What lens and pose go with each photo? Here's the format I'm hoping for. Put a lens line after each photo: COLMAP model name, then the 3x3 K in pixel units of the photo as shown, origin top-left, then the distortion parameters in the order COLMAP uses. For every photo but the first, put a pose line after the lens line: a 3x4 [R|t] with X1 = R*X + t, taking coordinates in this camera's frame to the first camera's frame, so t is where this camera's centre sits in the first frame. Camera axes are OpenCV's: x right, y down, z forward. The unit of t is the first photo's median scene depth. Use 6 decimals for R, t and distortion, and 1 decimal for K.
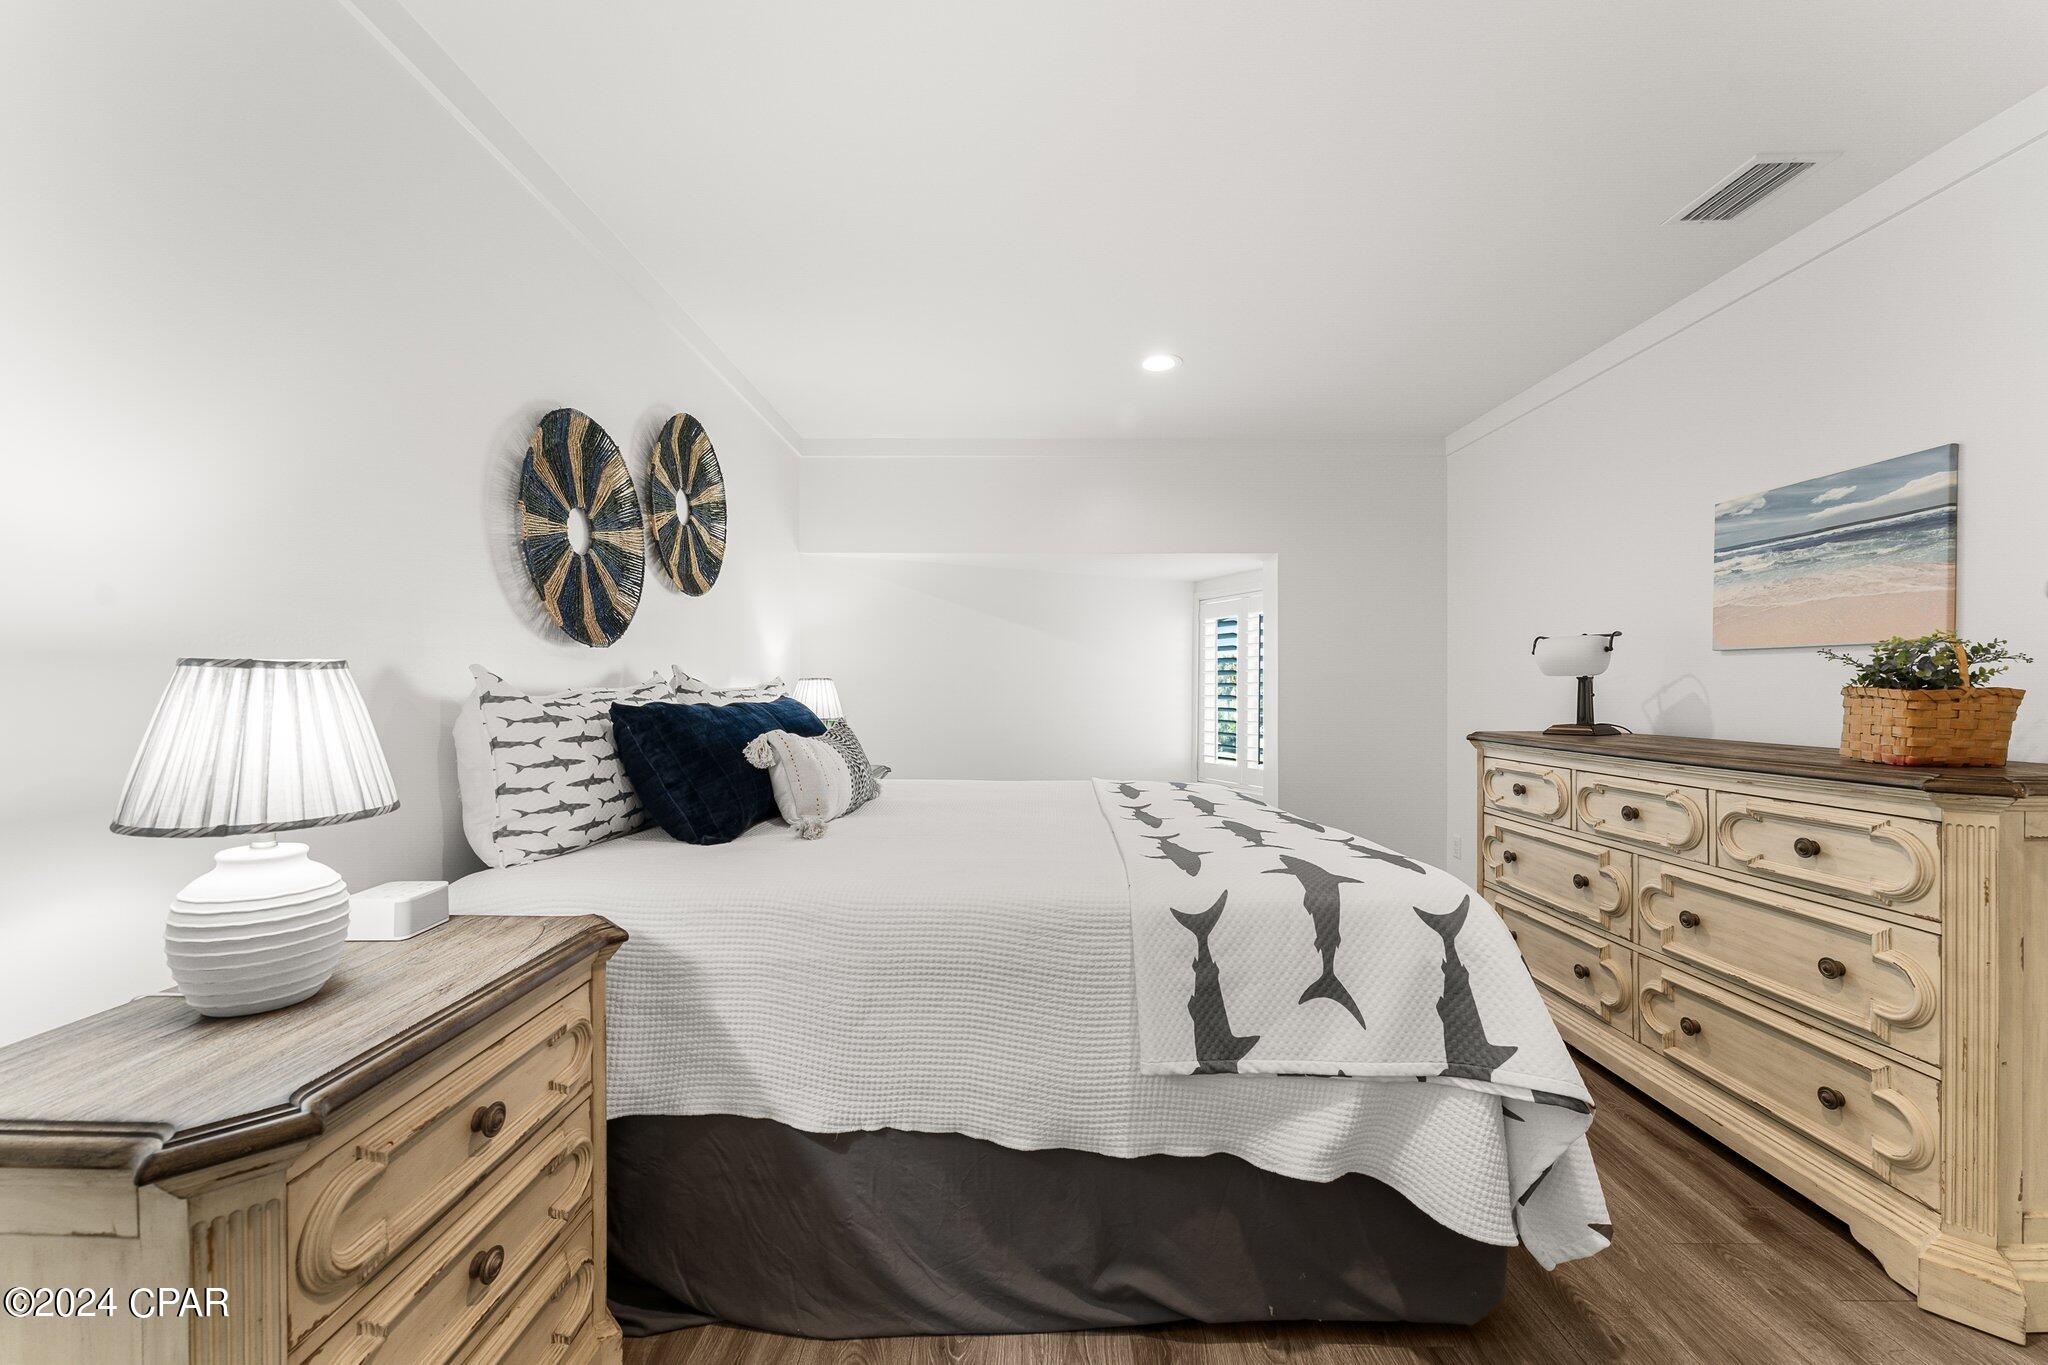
lens RADIAL K [[827.7, 0, 1024.0], [0, 827.7, 682.5], [0, 0, 1]] dist [0.000694, 0.000524]
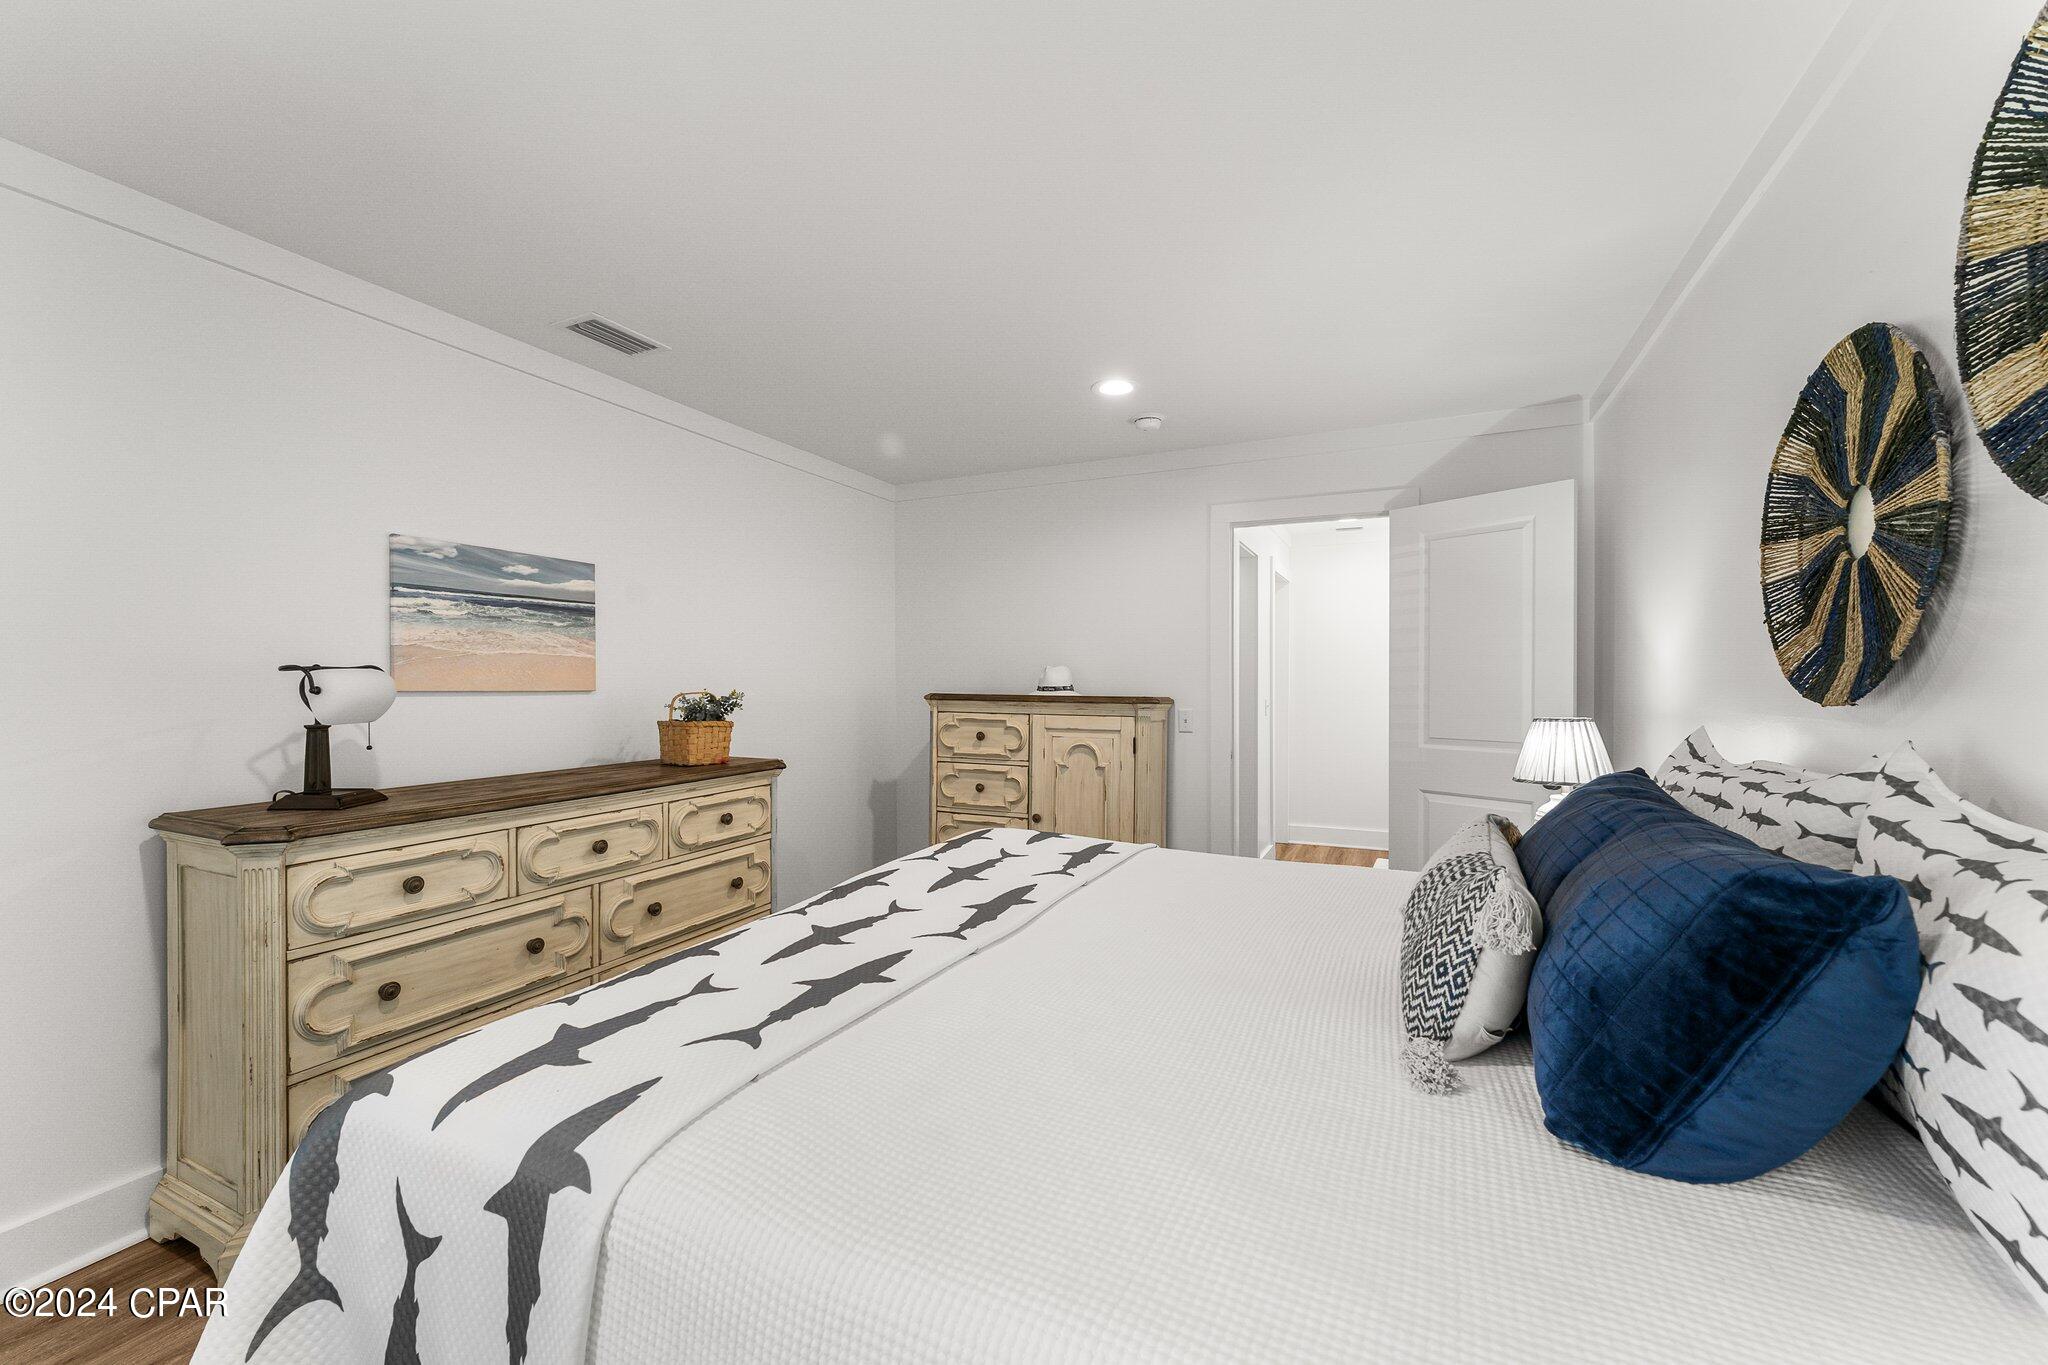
lens RADIAL K [[800.7, 0, 1024.0], [0, 800.7, 682.5], [0, 0, 1]] dist [0.000146, 0.000006]
pose [[-0.907916, -0.004897, 0.419124, -0.164593], [-0.006473, 0.999976, -0.002339, -0.045755], [-0.419103, -0.004837, -0.907926, 1.365923]]
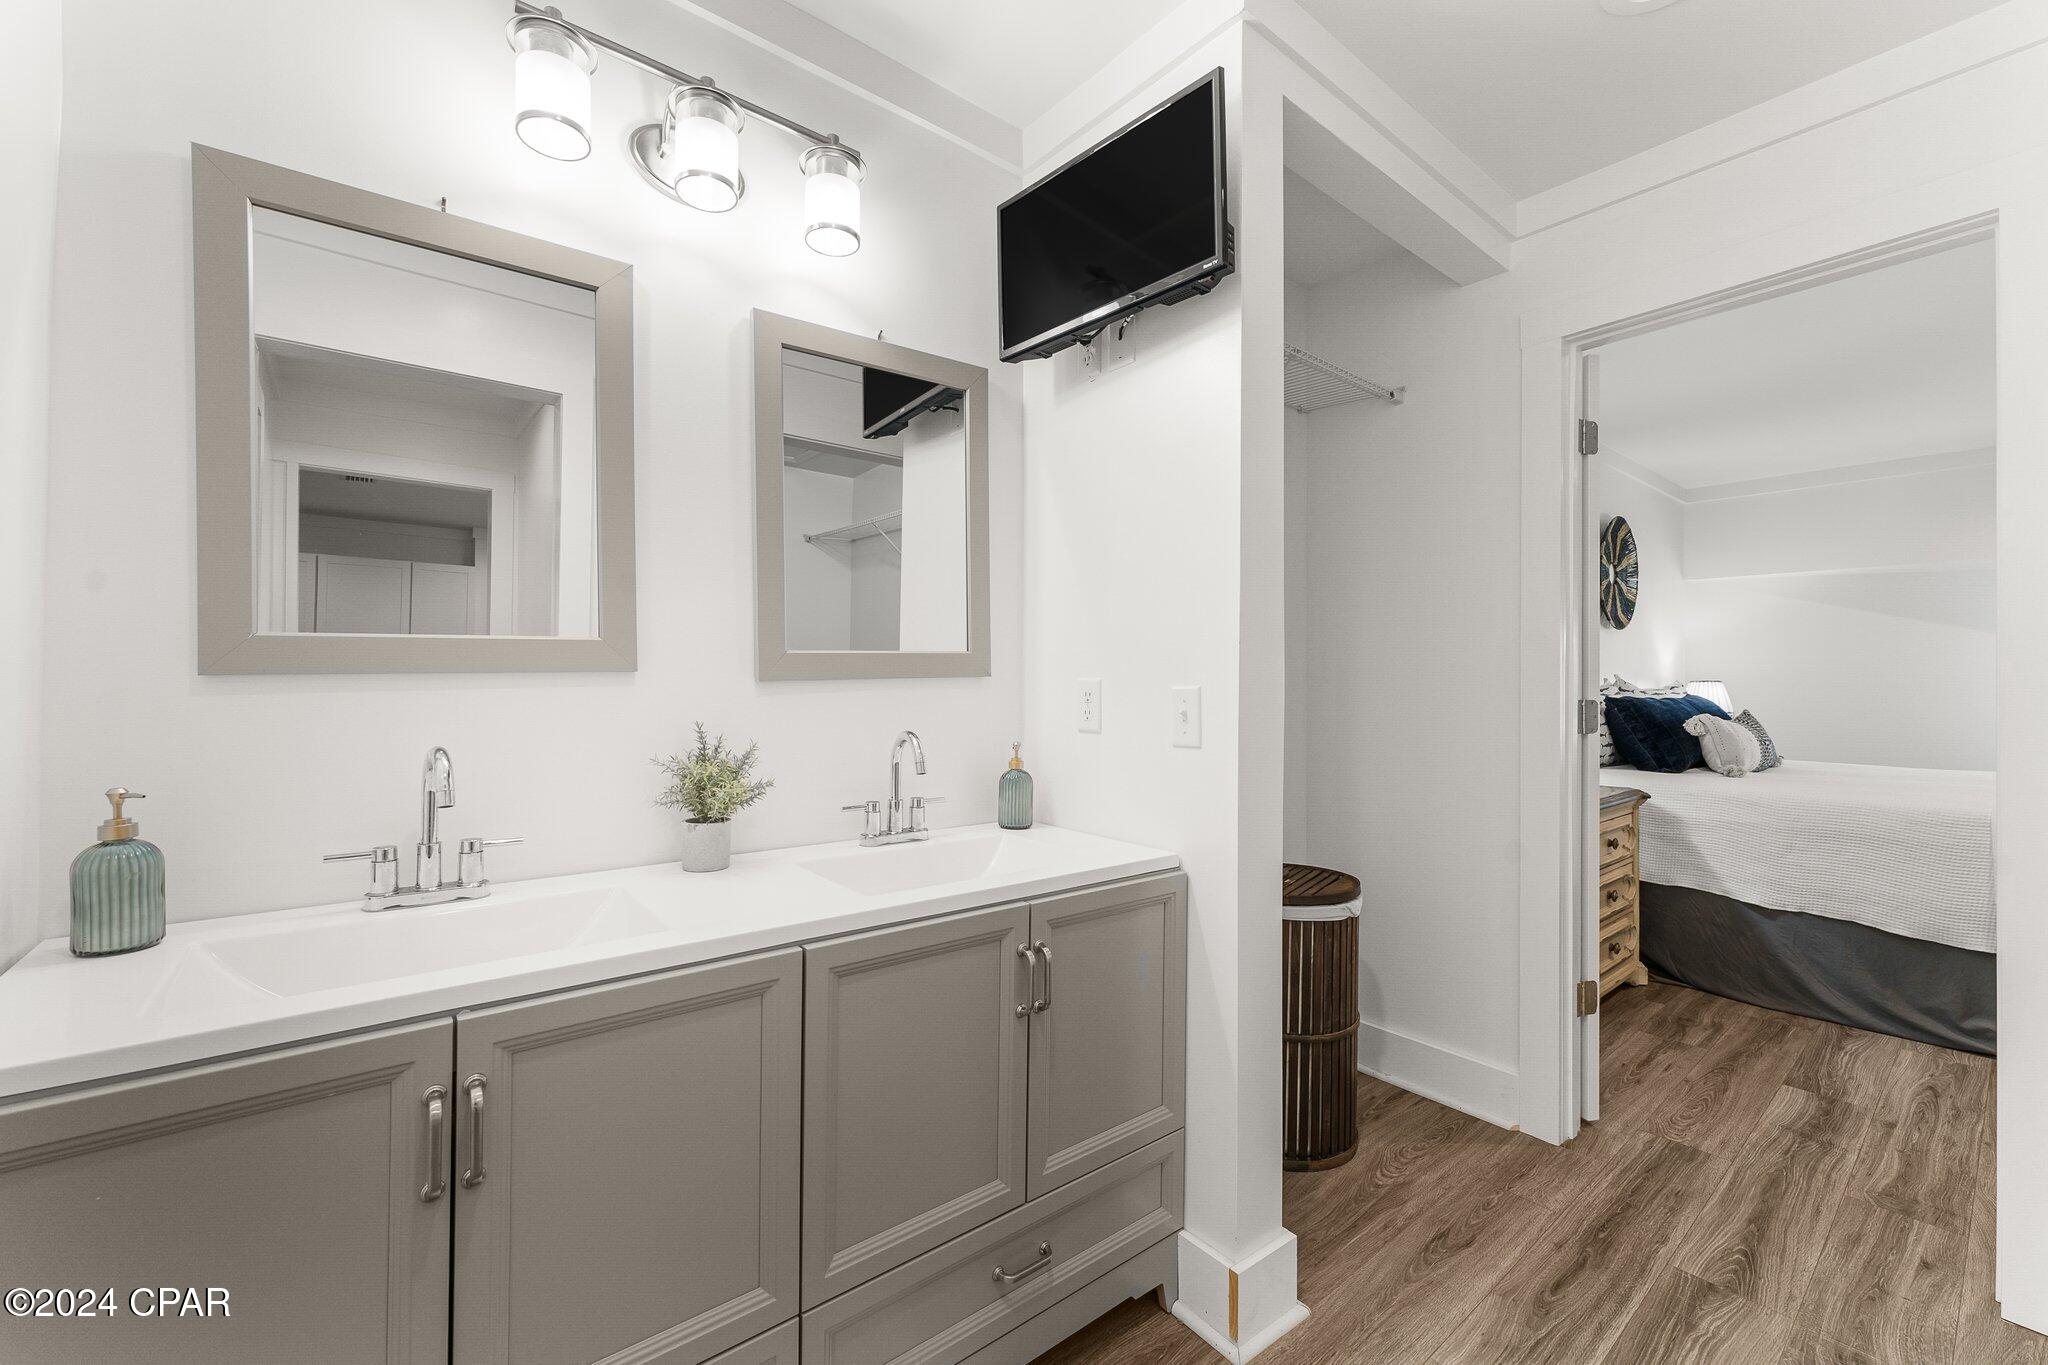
lens RADIAL K [[827.7, 0, 1024.0], [0, 827.7, 682.5], [0, 0, 1]] dist [0.000694, 0.000524]
pose [[0.635548, -0.001215, -0.772060, 0.180577], [0.001970, 0.999998, 0.000048, -0.013844], [0.772059, -0.001552, 0.635549, -1.687104]]
